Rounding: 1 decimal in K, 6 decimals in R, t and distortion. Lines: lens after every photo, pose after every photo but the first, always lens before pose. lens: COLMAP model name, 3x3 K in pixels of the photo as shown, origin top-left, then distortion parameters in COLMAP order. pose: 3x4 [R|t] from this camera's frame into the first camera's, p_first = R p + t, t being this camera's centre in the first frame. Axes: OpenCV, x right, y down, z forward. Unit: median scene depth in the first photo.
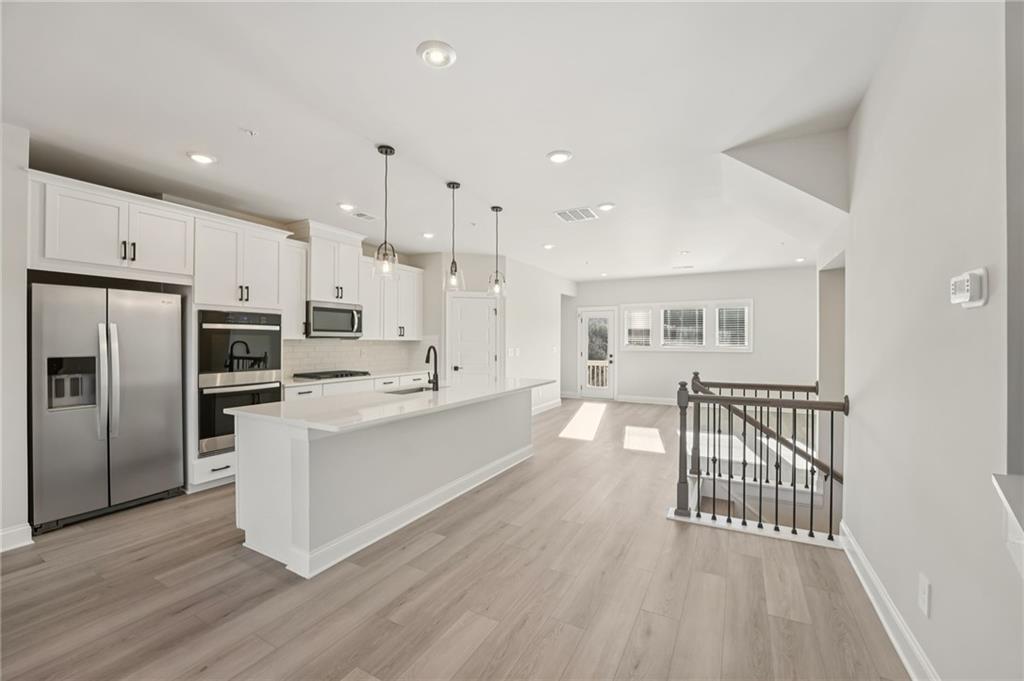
lens RADIAL K [[414.5, 0, 507.3], [0, 414.5, 340.8], [0, 0, 1]] dist [-0.025402, 0.000301]
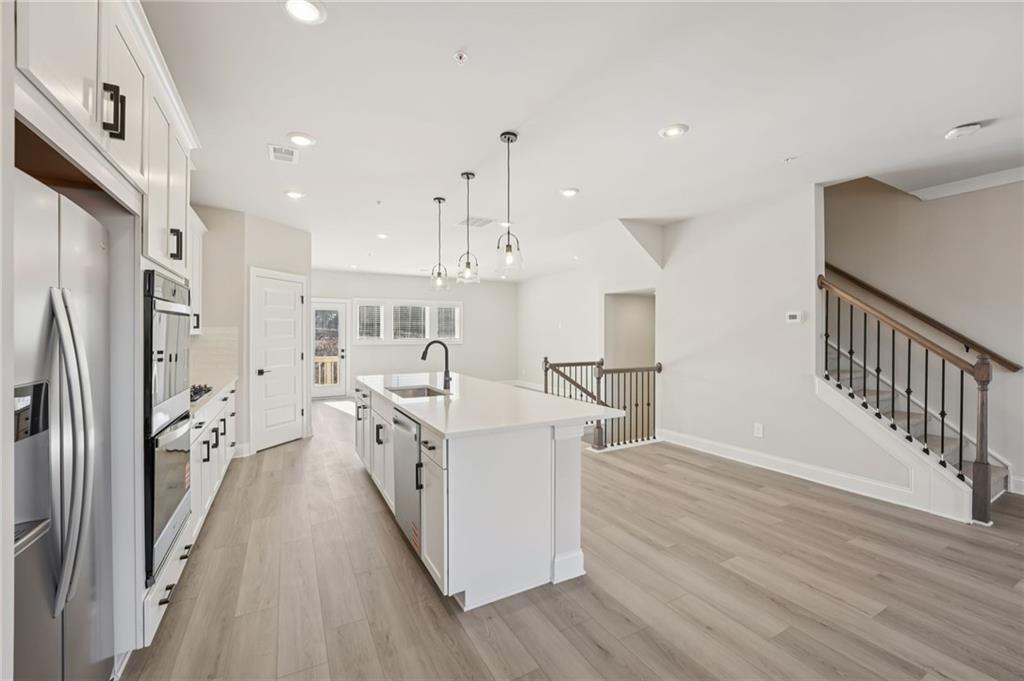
lens RADIAL K [[418.8, 0, 515.4], [0, 418.8, 334.4], [0, 0, 1]] dist [-0.024446, 0.000059]
pose [[0.531522, -0.000912, 0.847044, -0.804790], [0.001700, 0.999999, 0.000009, -0.001128], [-0.847043, 0.001435, 0.531522, 0.339268]]
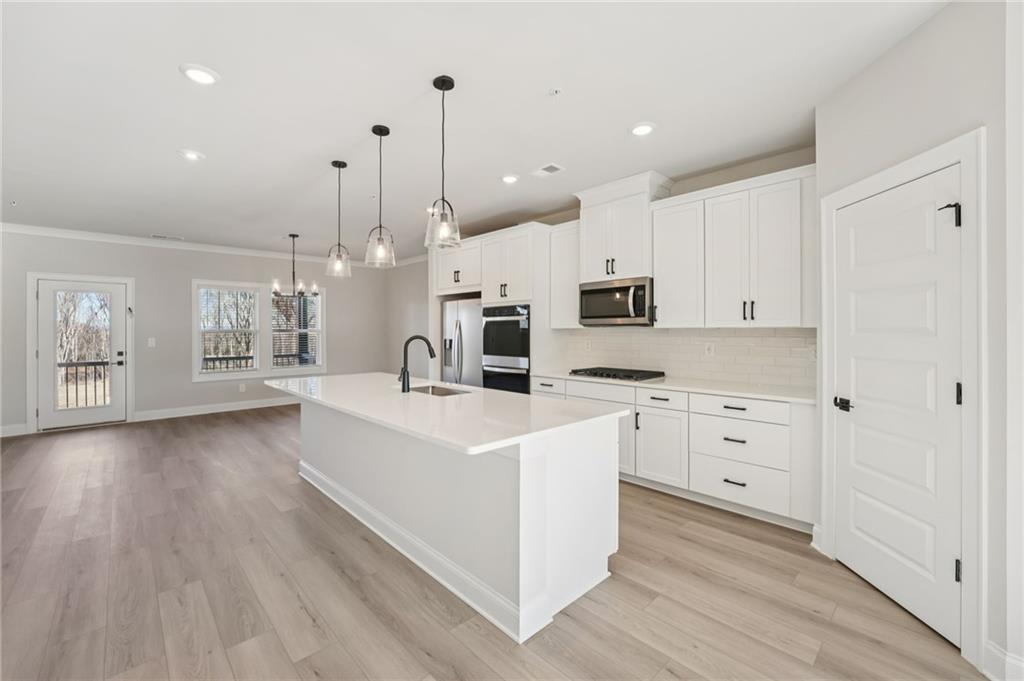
lens RADIAL K [[418.1, 0, 509.2], [0, 418.1, 332.0], [0, 0, 1]] dist [-0.021623, 0.000470]
pose [[-0.299913, 0.002958, -0.953962, 0.484946], [0.003130, 0.999993, 0.002117, 0.002776], [0.953961, -0.002351, -0.299920, 1.302638]]
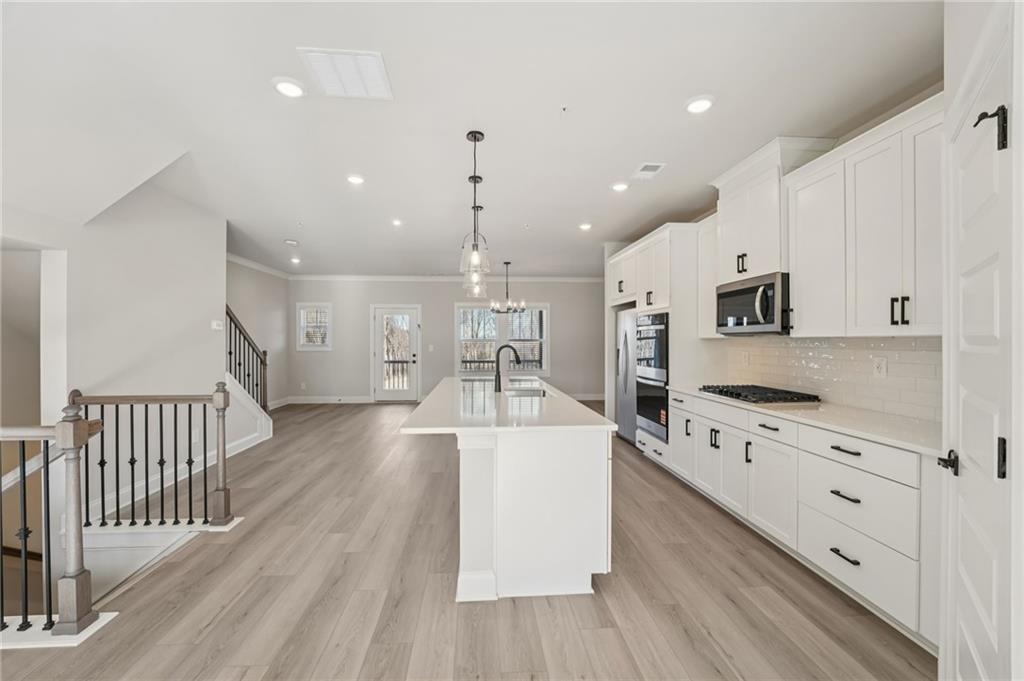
lens RADIAL K [[414.5, 0, 507.3], [0, 414.5, 340.8], [0, 0, 1]] dist [-0.025402, 0.000301]
pose [[-0.834707, -0.000515, -0.550693, 0.301977], [0.000100, 0.999999, -0.001087, 0.003418], [0.550694, -0.000963, -0.834707, 1.644955]]
